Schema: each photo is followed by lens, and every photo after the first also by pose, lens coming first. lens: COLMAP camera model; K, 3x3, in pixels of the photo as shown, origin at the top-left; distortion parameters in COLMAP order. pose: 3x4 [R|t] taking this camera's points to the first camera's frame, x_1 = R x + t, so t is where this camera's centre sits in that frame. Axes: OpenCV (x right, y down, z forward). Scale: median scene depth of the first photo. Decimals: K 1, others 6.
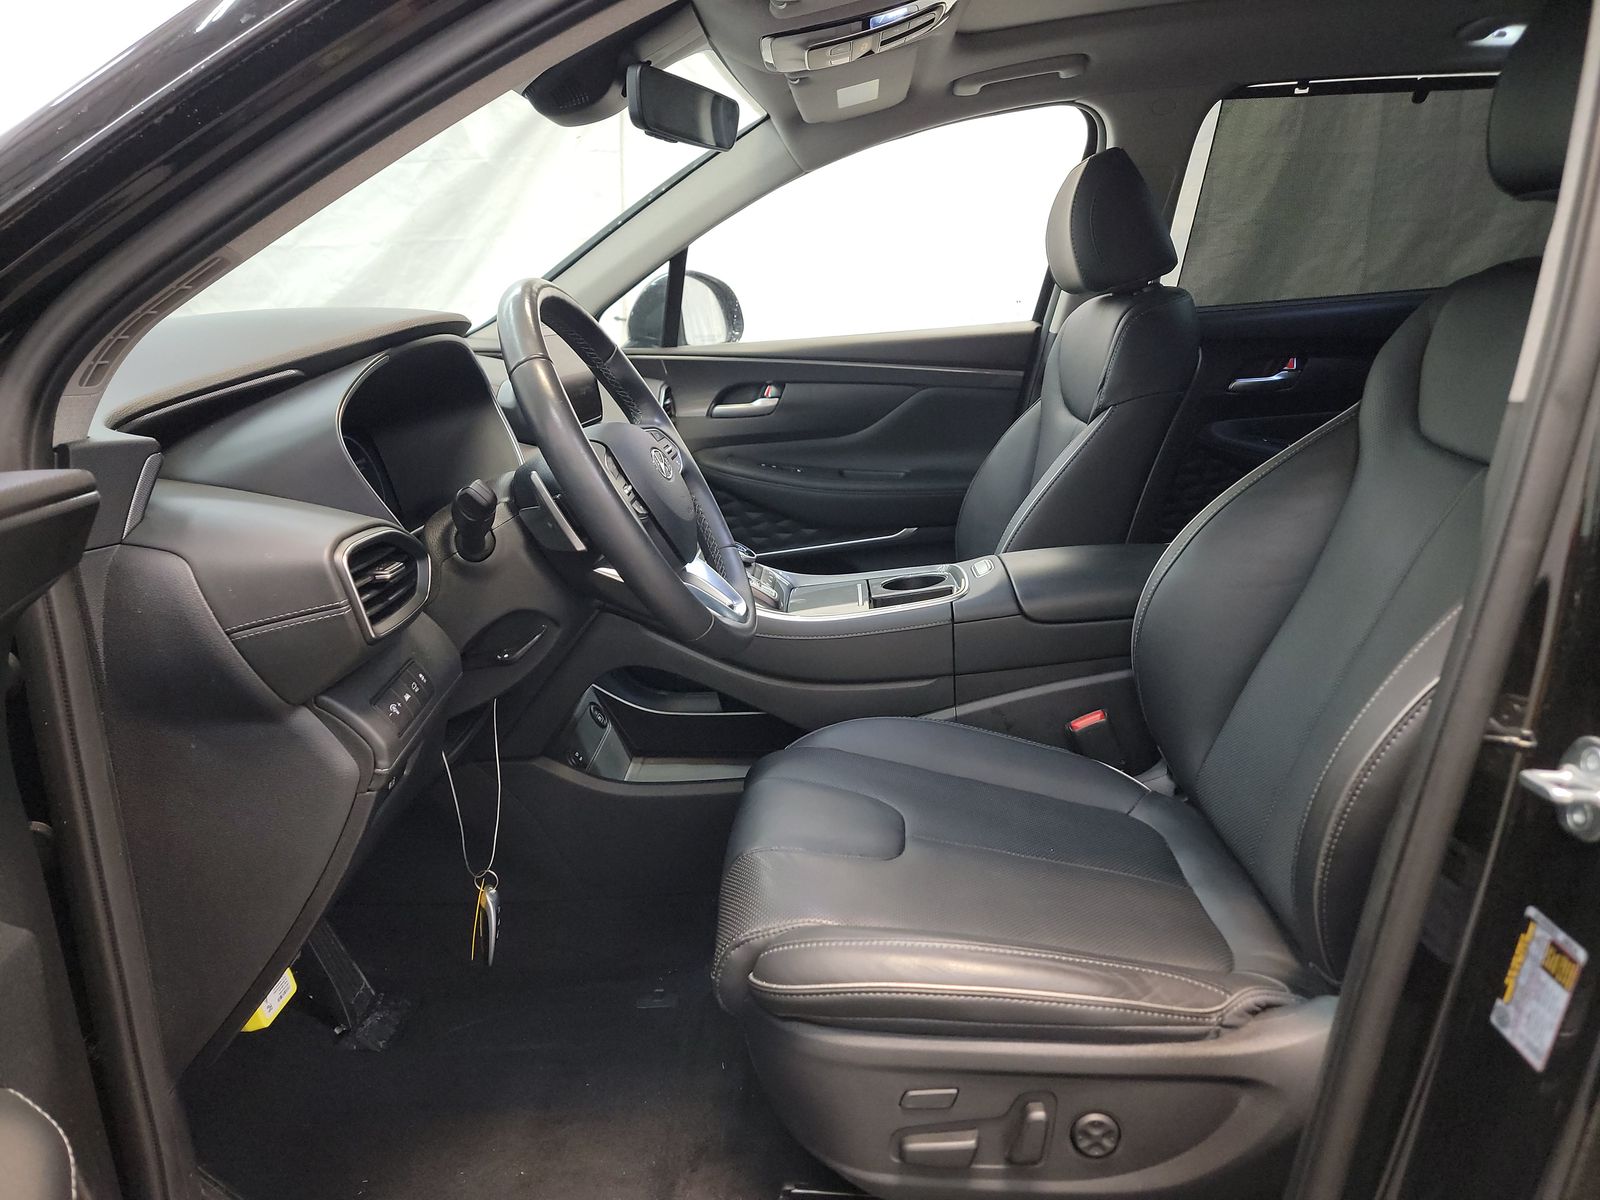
lens RADIAL K [[1119.2, 0, 800.0], [0, 1119.2, 600.0], [0, 0, 1]] dist [0.094690, -0.078232]
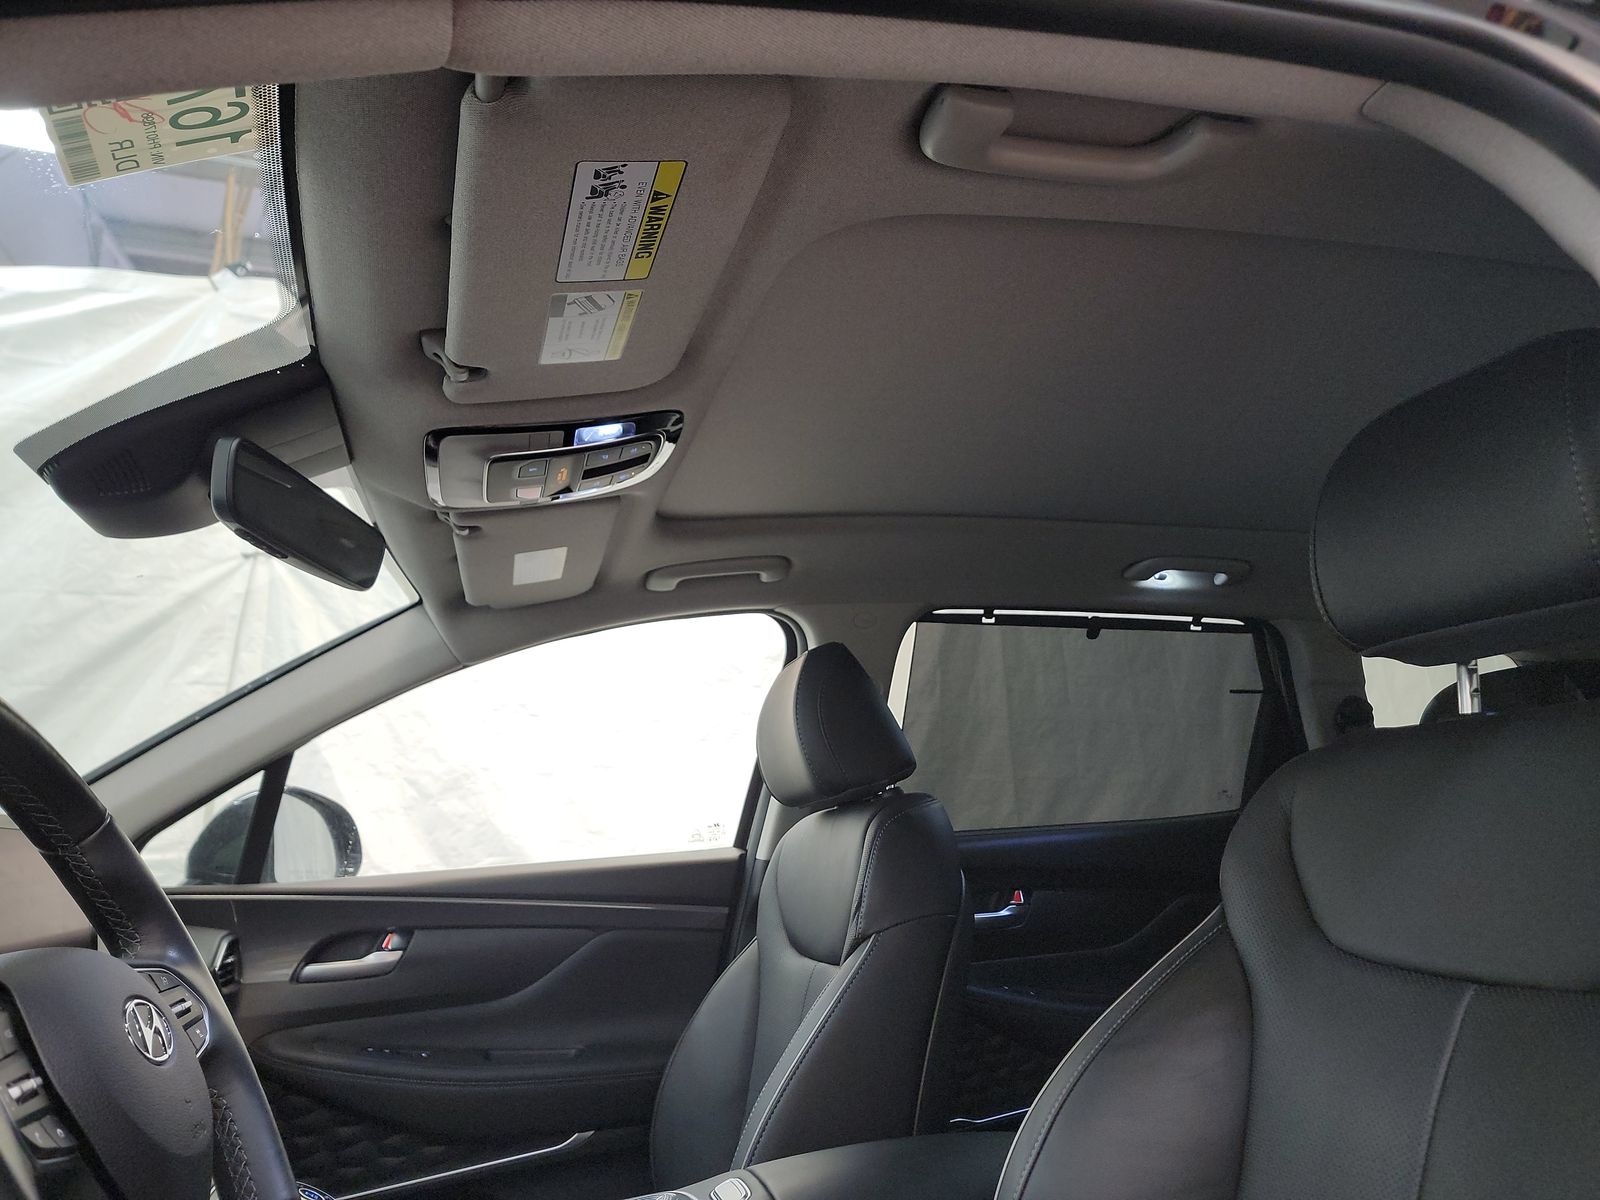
lens RADIAL K [[1140.2, 0, 822.7], [0, 1140.2, 603.1], [0, 0, 1]] dist [0.091667, -0.096424]
pose [[0.949144, 0.066783, 0.307677, -0.007413], [0.085078, 0.886484, -0.454870, -0.015889], [-0.303129, 0.457914, 0.835720, 0.203900]]
